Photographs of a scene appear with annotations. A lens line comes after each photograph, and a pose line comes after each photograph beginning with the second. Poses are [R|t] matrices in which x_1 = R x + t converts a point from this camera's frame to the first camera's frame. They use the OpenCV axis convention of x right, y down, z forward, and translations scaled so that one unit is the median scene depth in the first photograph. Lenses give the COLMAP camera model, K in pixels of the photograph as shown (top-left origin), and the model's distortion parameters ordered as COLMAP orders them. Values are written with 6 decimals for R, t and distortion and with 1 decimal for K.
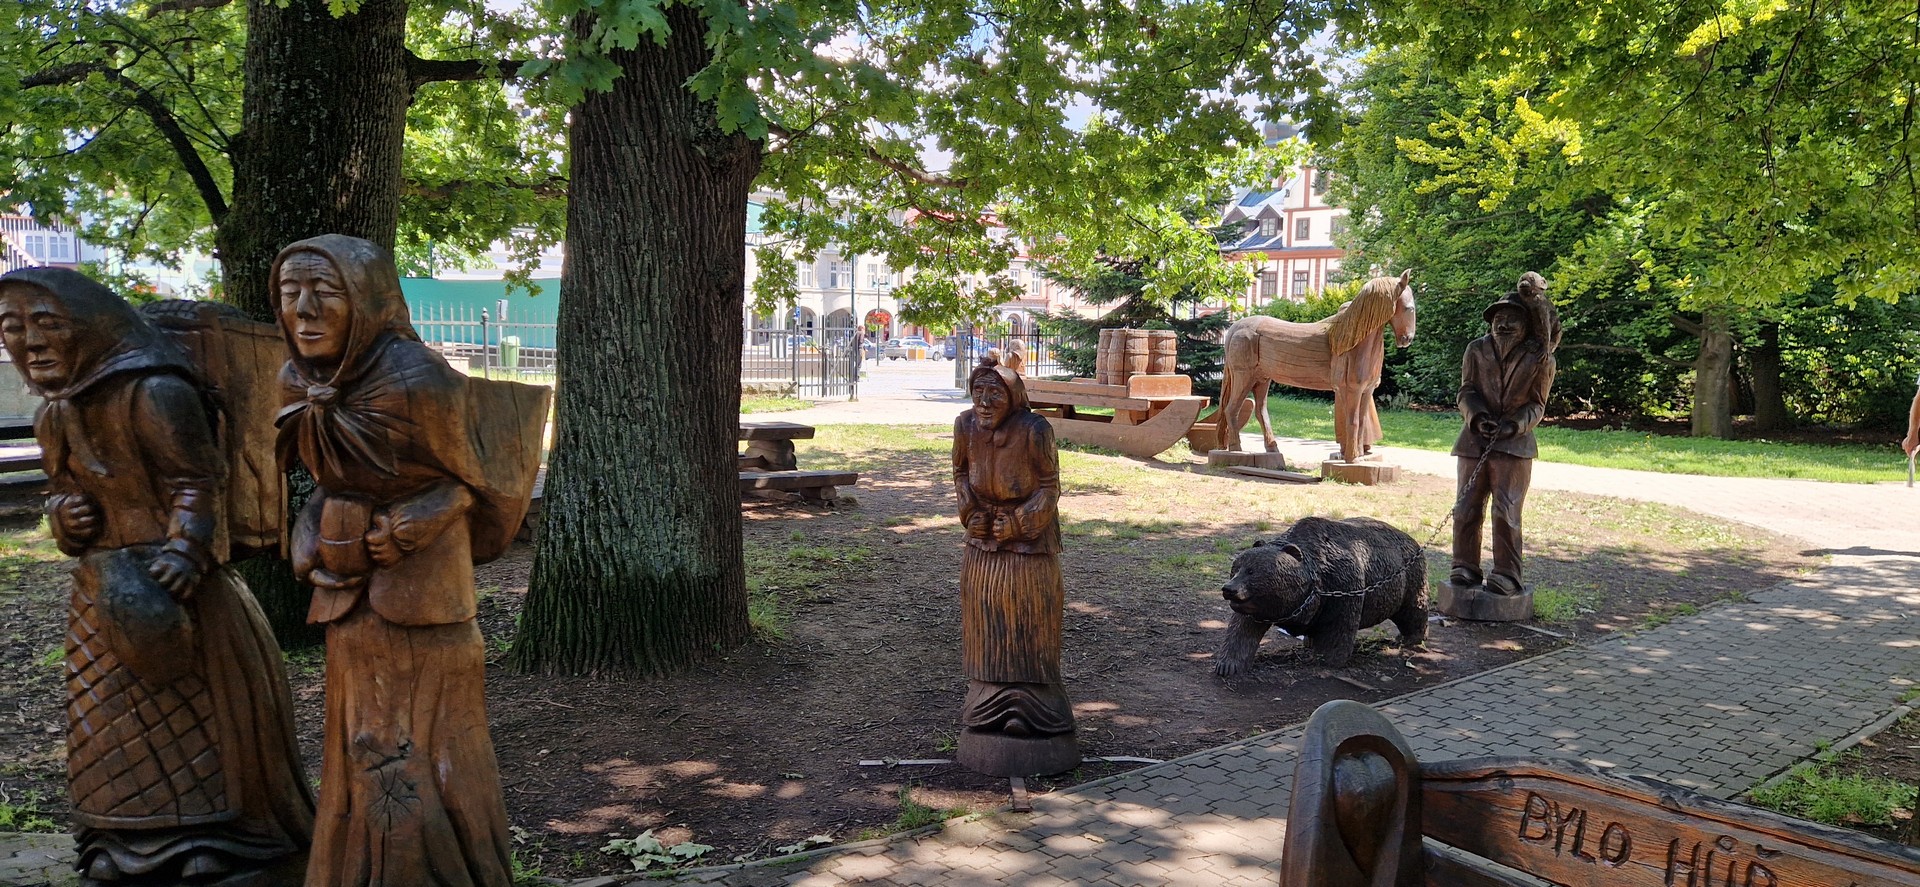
lens RADIAL K [[1281.2, 0, 960.0], [0, 1281.2, 443.5], [0, 0, 1]] dist [0.076628, -0.058082]
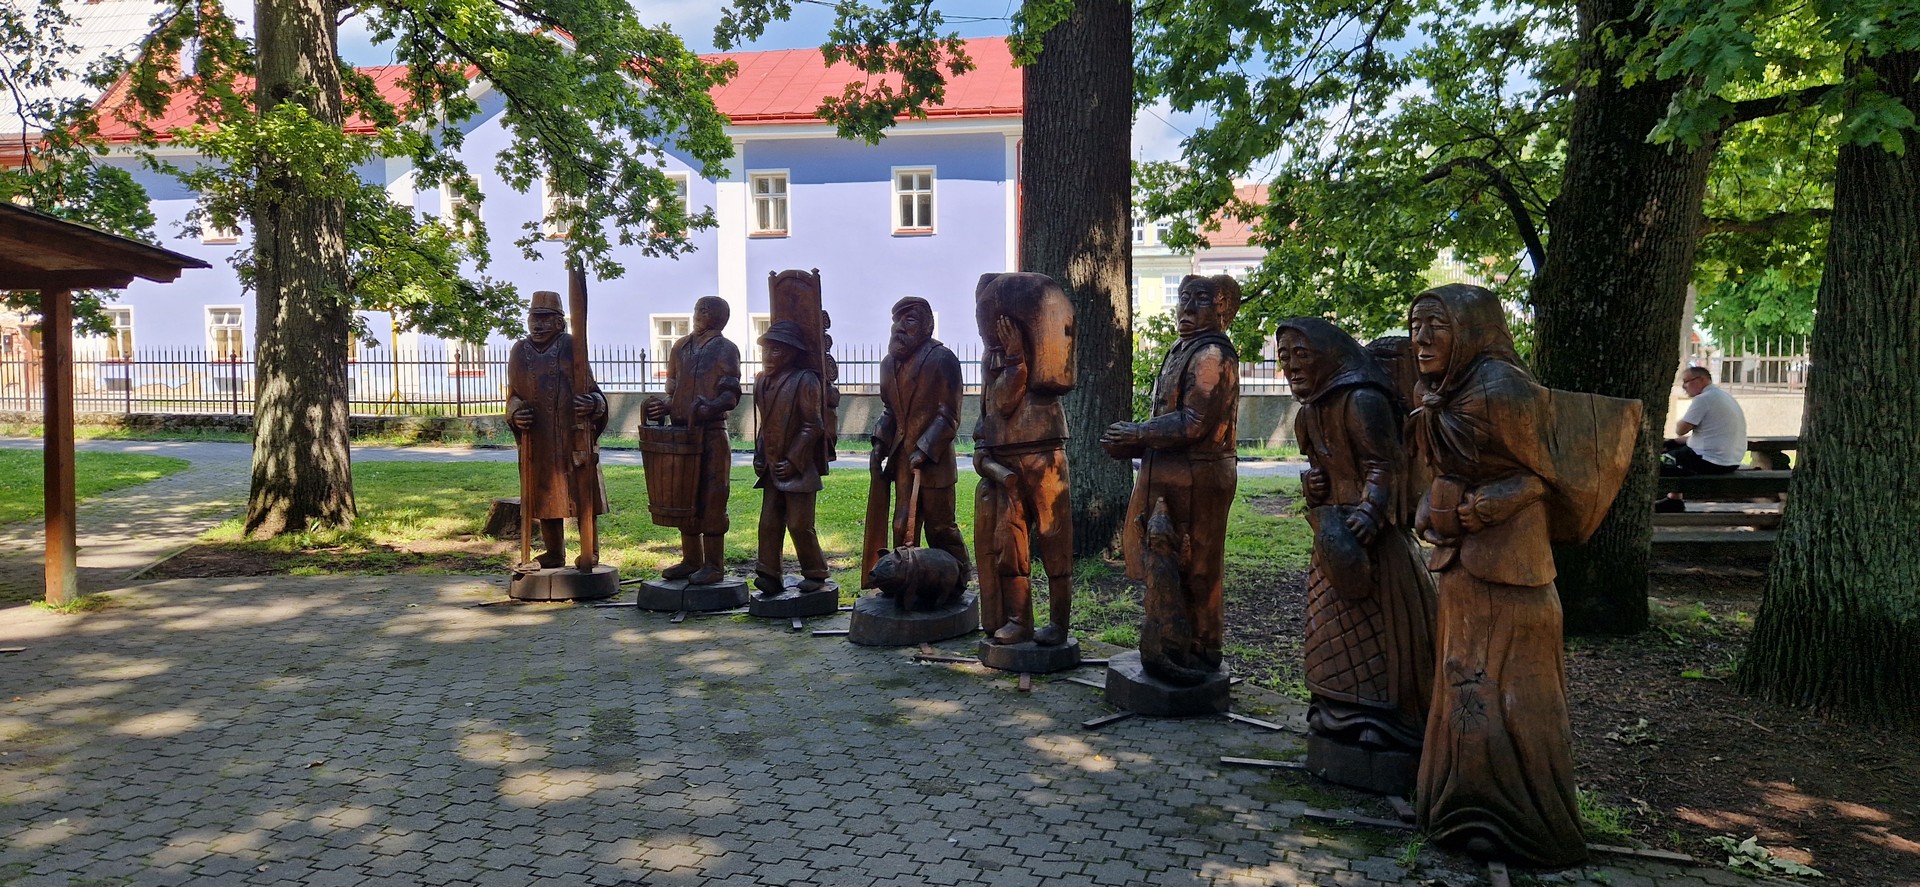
lens RADIAL K [[1281.2, 0, 960.0], [0, 1281.2, 443.5], [0, 0, 1]] dist [0.076628, -0.058082]
pose [[0.509179, 0.041436, -0.859663, 0.379690], [-0.070285, 0.997506, 0.006451, 0.029793], [0.857786, 0.057137, 0.510821, -0.107552]]
